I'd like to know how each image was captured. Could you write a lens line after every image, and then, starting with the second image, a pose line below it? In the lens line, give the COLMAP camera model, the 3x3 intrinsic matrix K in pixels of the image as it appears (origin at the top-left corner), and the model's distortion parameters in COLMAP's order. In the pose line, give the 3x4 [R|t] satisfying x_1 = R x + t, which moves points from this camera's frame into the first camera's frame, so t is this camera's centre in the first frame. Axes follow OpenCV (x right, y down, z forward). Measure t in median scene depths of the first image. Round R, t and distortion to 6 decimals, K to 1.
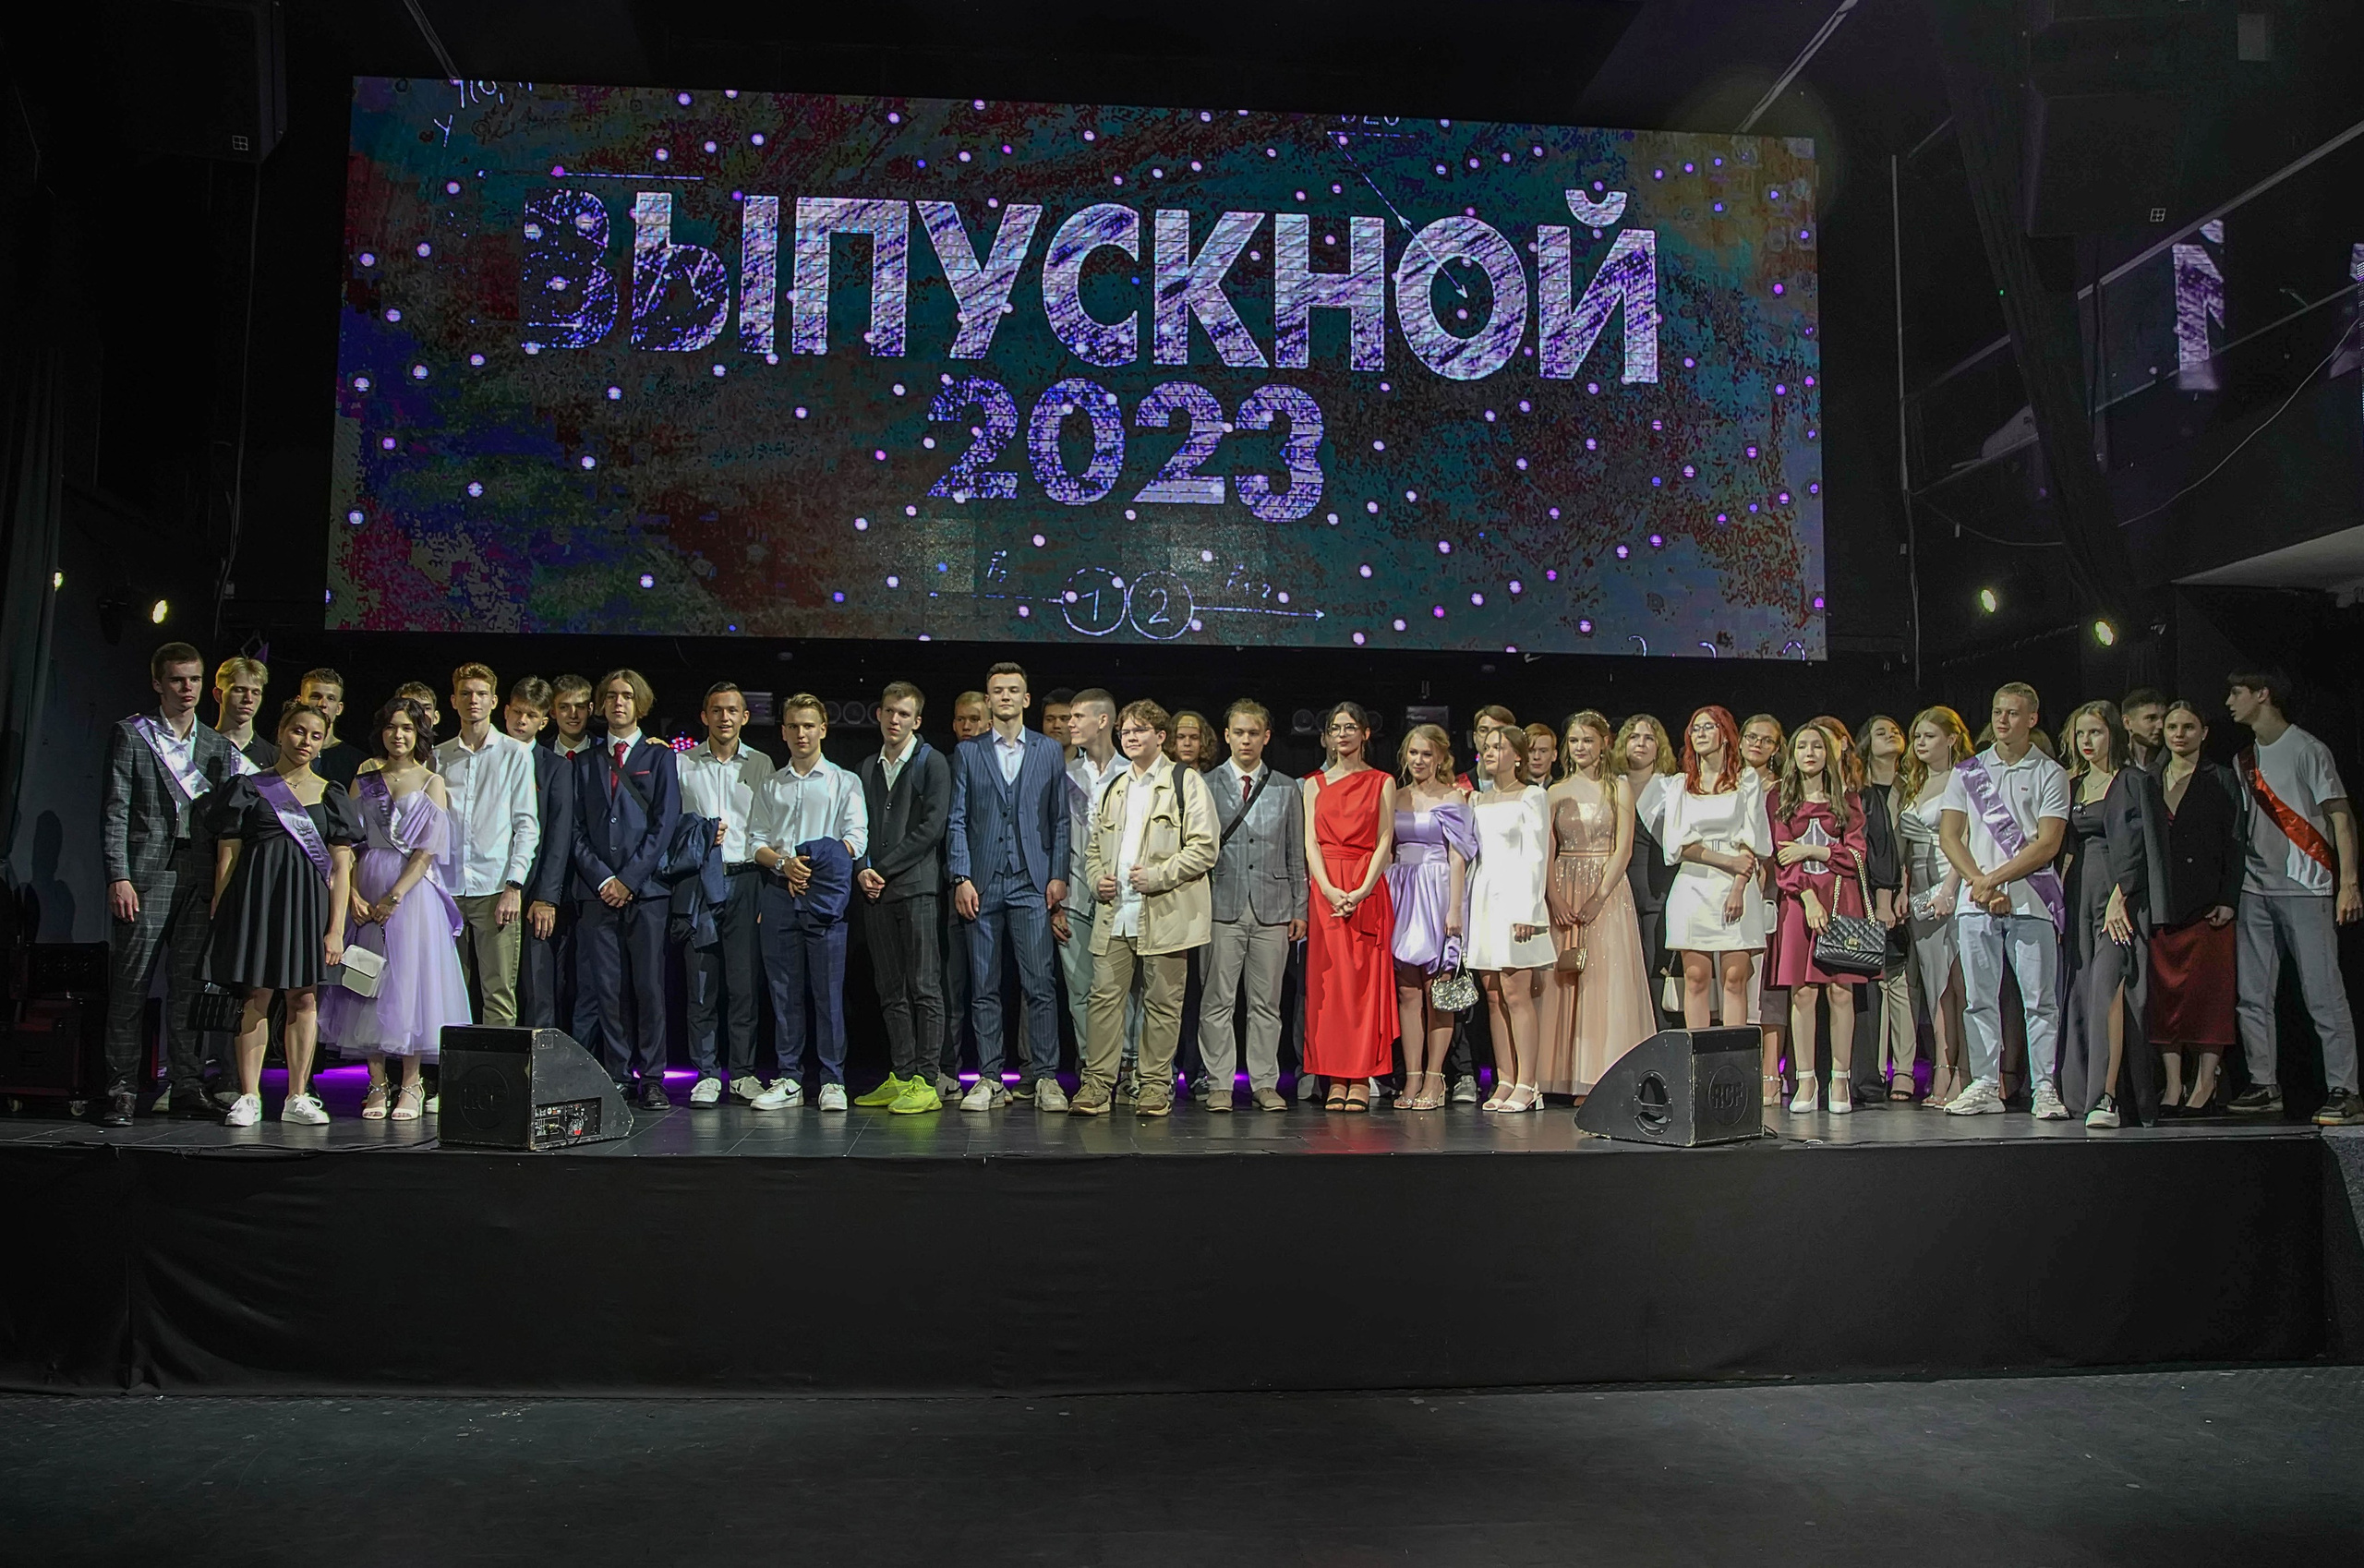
lens RADIAL K [[1925.3, 0, 1168.8], [0, 1925.3, 788.3], [0, 0, 1]] dist [-0.110924, 0.088392]
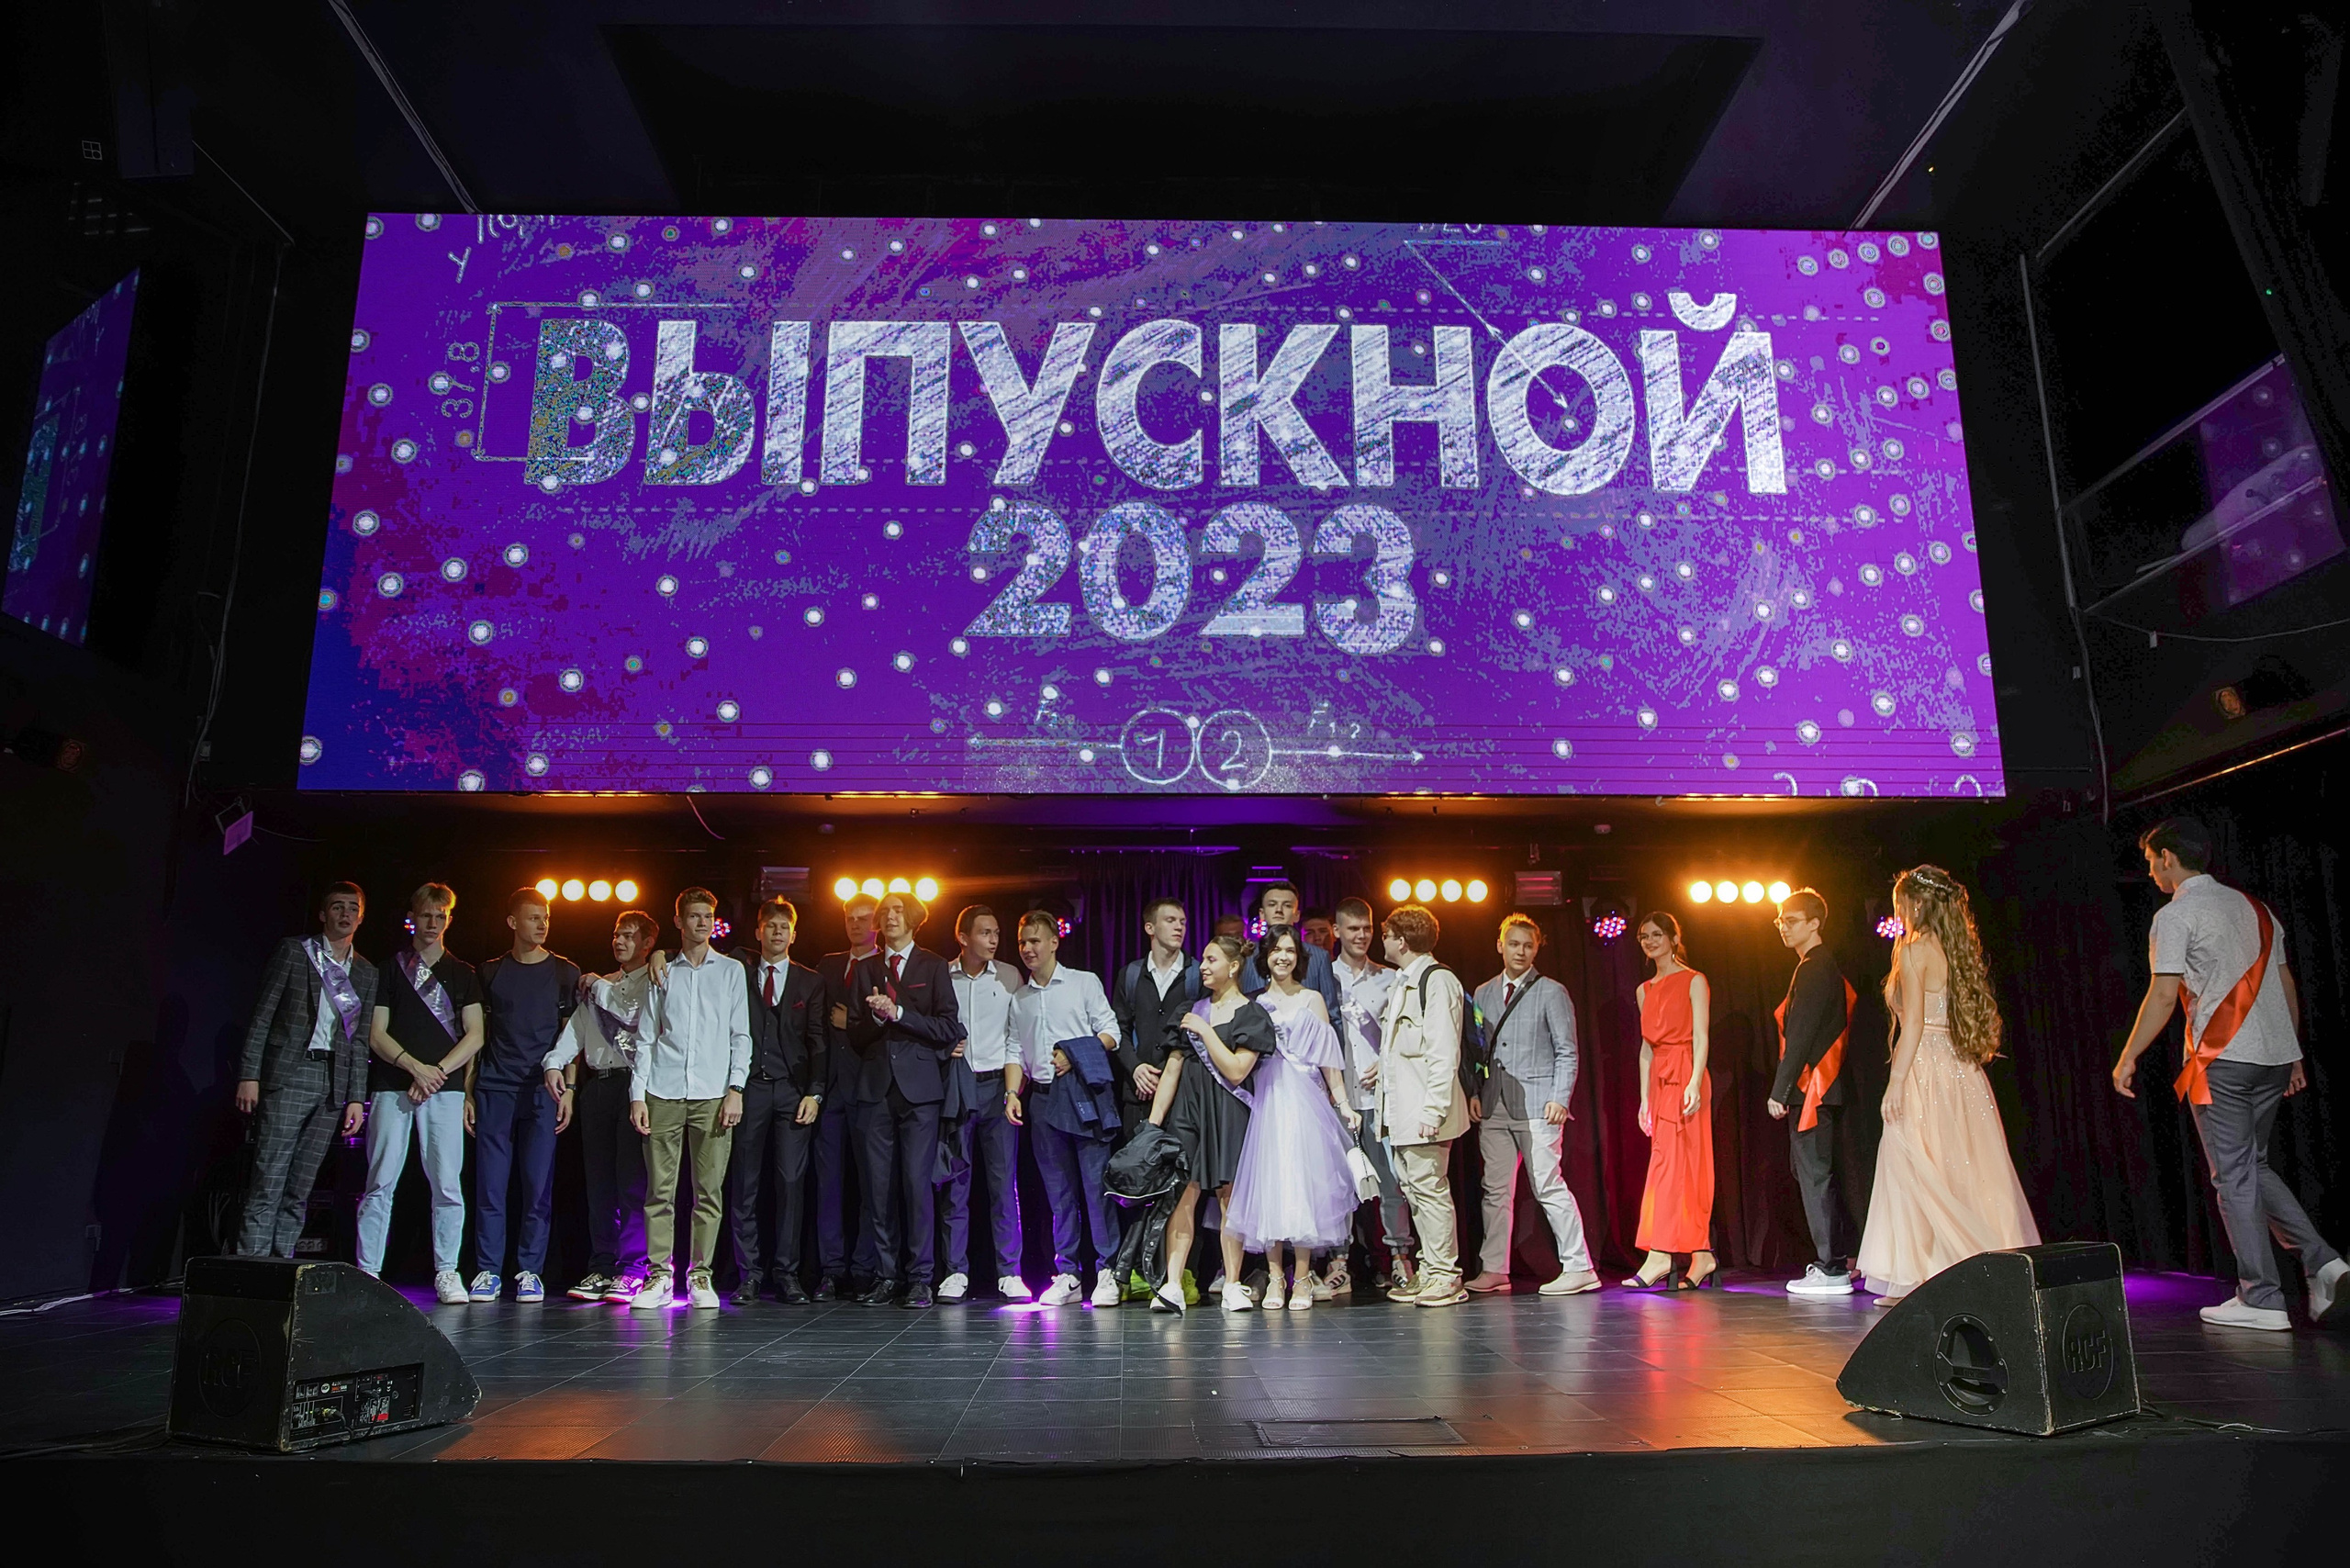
lens RADIAL K [[1599.9, 0, 1163.0], [0, 1599.9, 789.7], [0, 0, 1]] dist [-0.110539, 0.087965]
pose [[0.998052, -0.022893, -0.058031, 0.005204], [0.014209, 0.989204, -0.145855, 0.028496], [0.060744, 0.144747, 0.987602, 0.286974]]
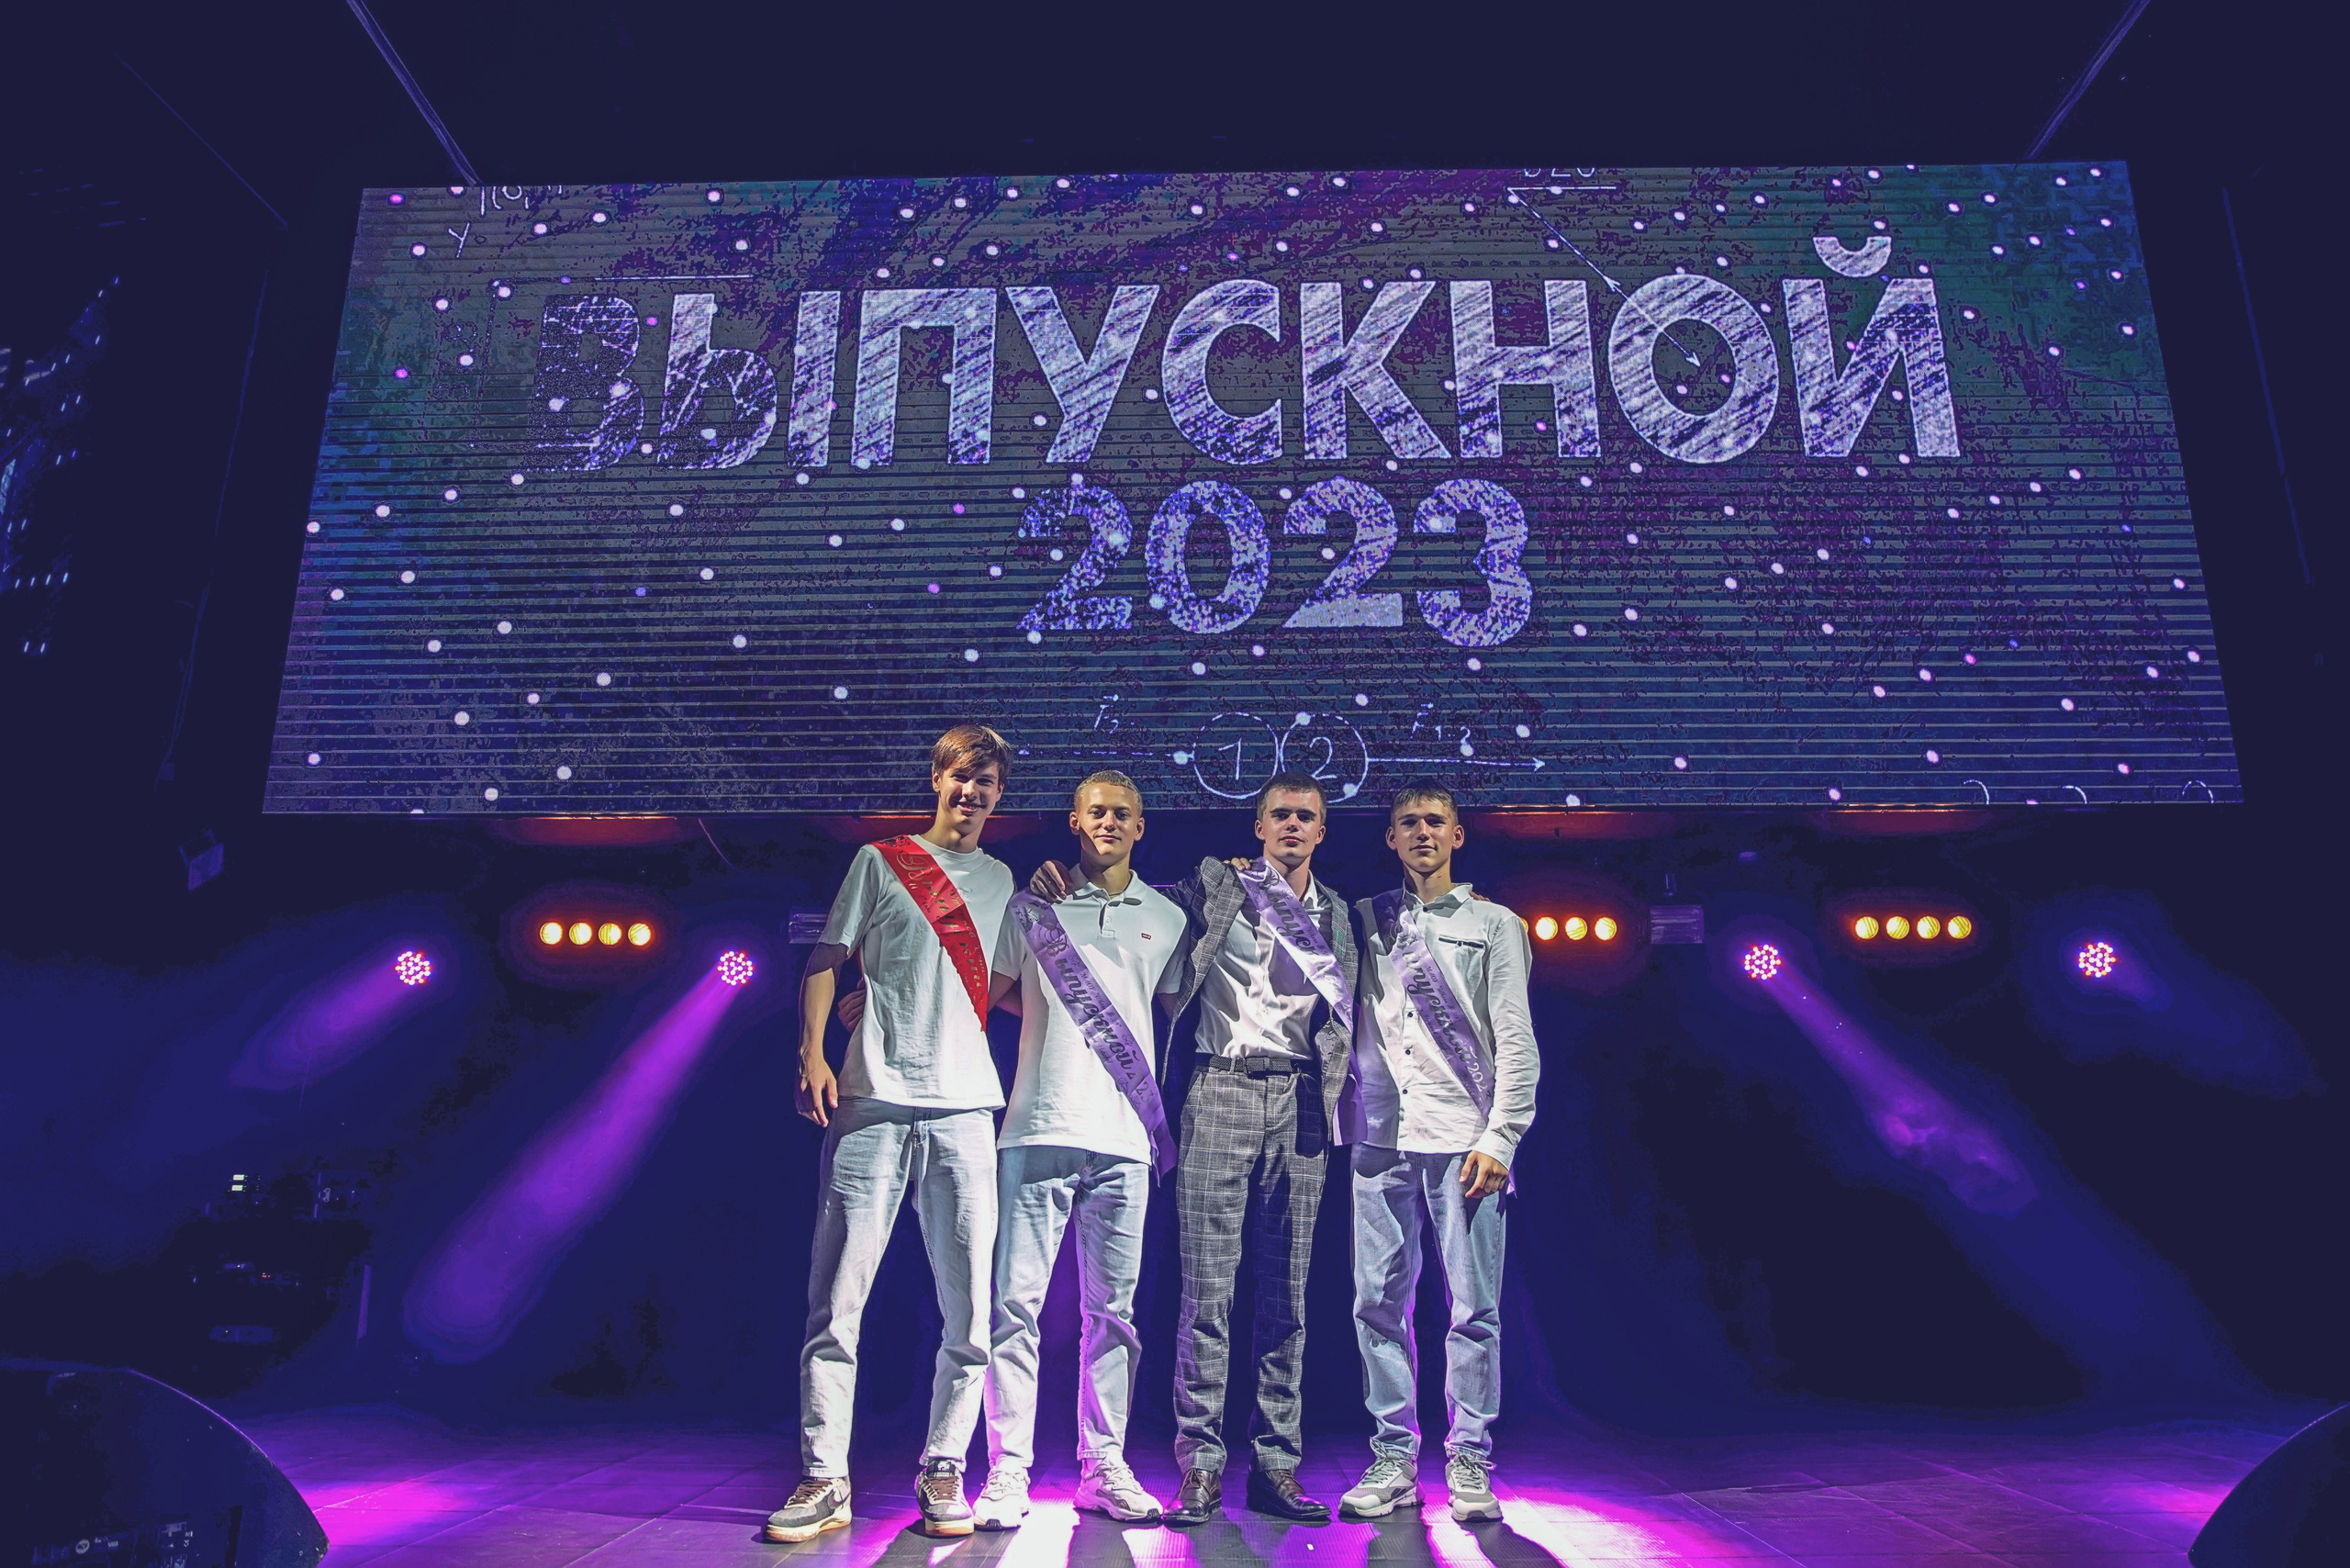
lens RADIAL K [[1599.9, 0, 1163.0], [0, 1599.9, 789.7], [0, 0, 1]] dist [-0.110539, 0.087965]
pose [[0.993409, -0.036561, -0.108632, 0.000524], [0.014414, 0.980087, -0.198044, 0.039771], [0.113710, 0.195173, 0.974155, 0.391937]]
